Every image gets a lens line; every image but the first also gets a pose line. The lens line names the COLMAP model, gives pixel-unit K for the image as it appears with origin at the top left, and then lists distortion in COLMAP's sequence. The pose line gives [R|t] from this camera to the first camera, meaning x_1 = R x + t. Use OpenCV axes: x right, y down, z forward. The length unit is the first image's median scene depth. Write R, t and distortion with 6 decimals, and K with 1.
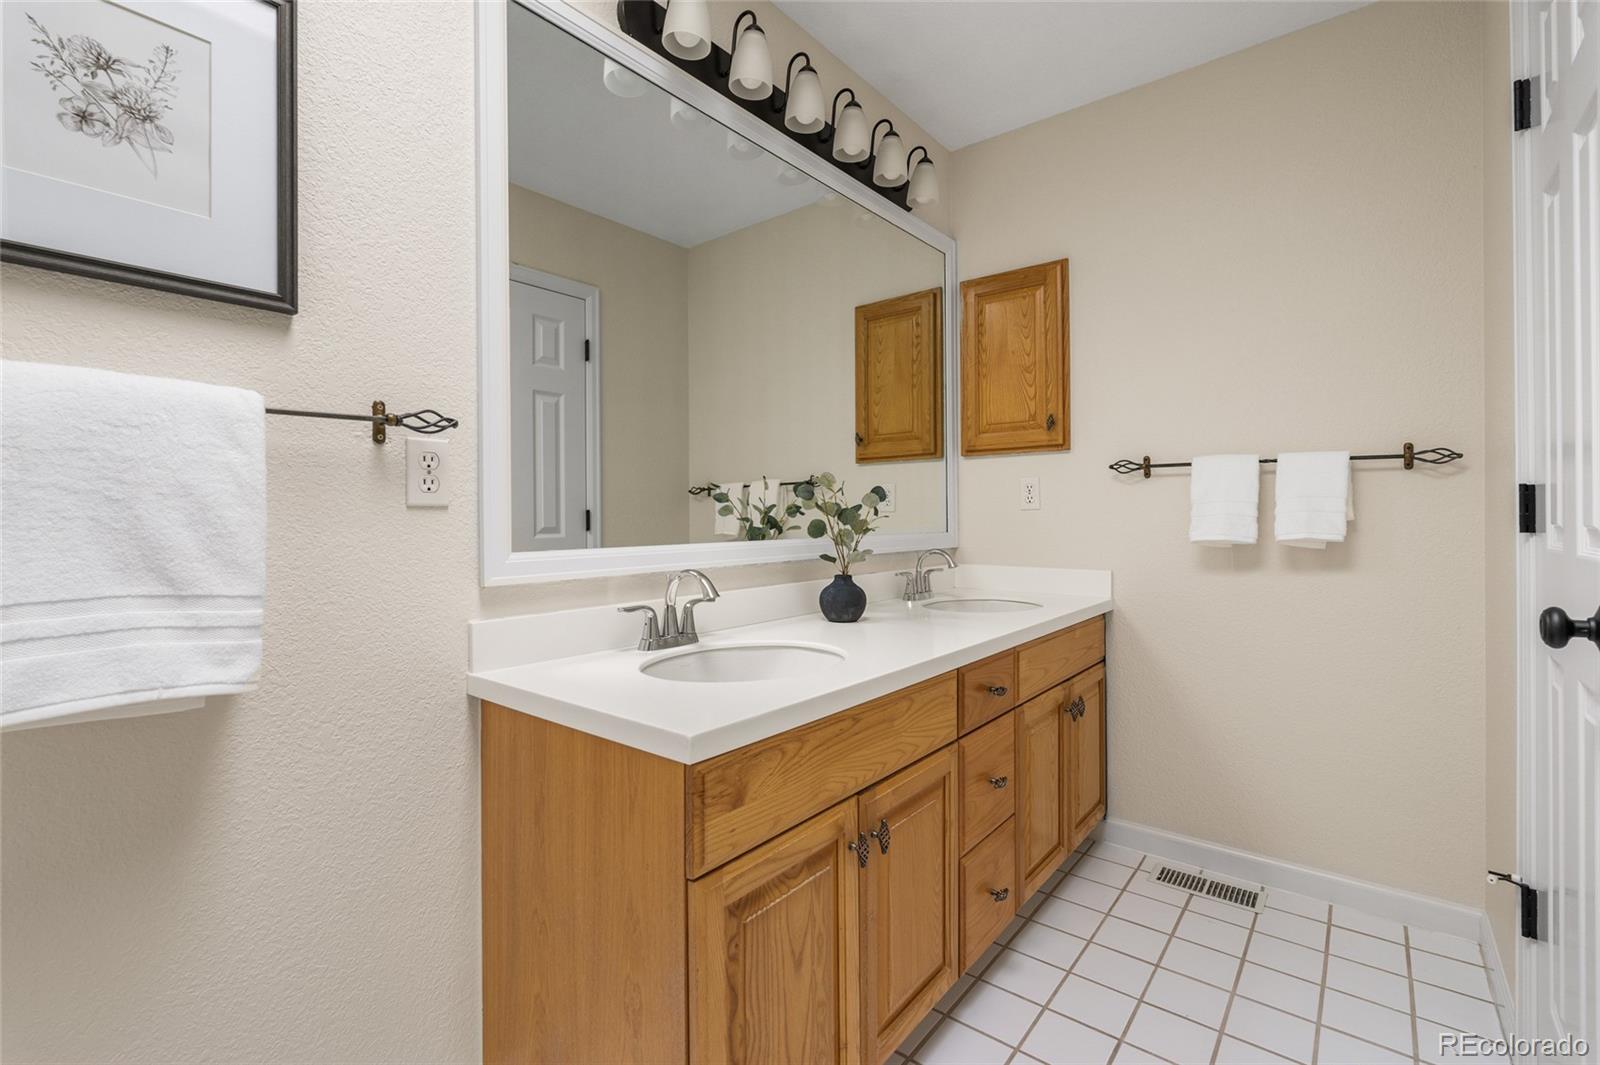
lens RADIAL K [[713.5, 0, 809.8], [0, 713.5, 525.1], [0, 0, 1]] dist [0.002669, -0.000025]
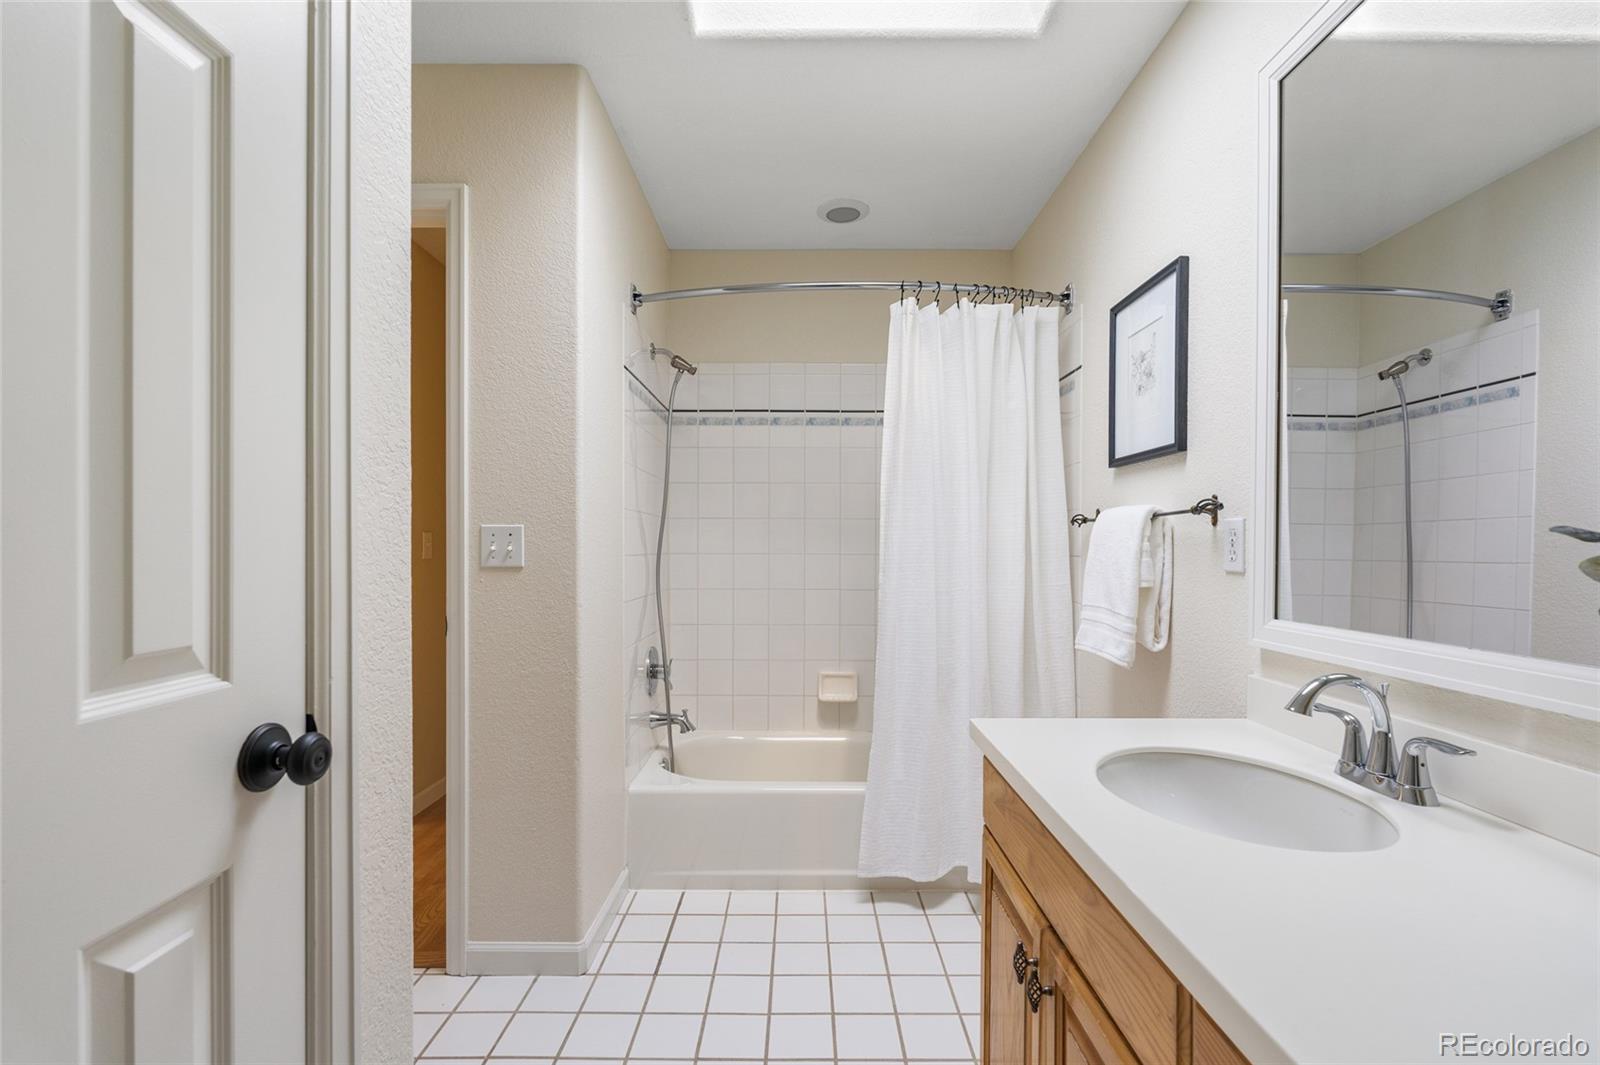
lens RADIAL K [[713.5, 0, 802.6], [0, 713.5, 540.2], [0, 0, 1]] dist [0.002669, -0.000025]
pose [[-0.785664, -0.010097, -0.618571, 0.823849], [-0.021469, 0.999710, 0.010949, -0.080171], [0.618281, 0.021882, -0.785653, 1.518849]]
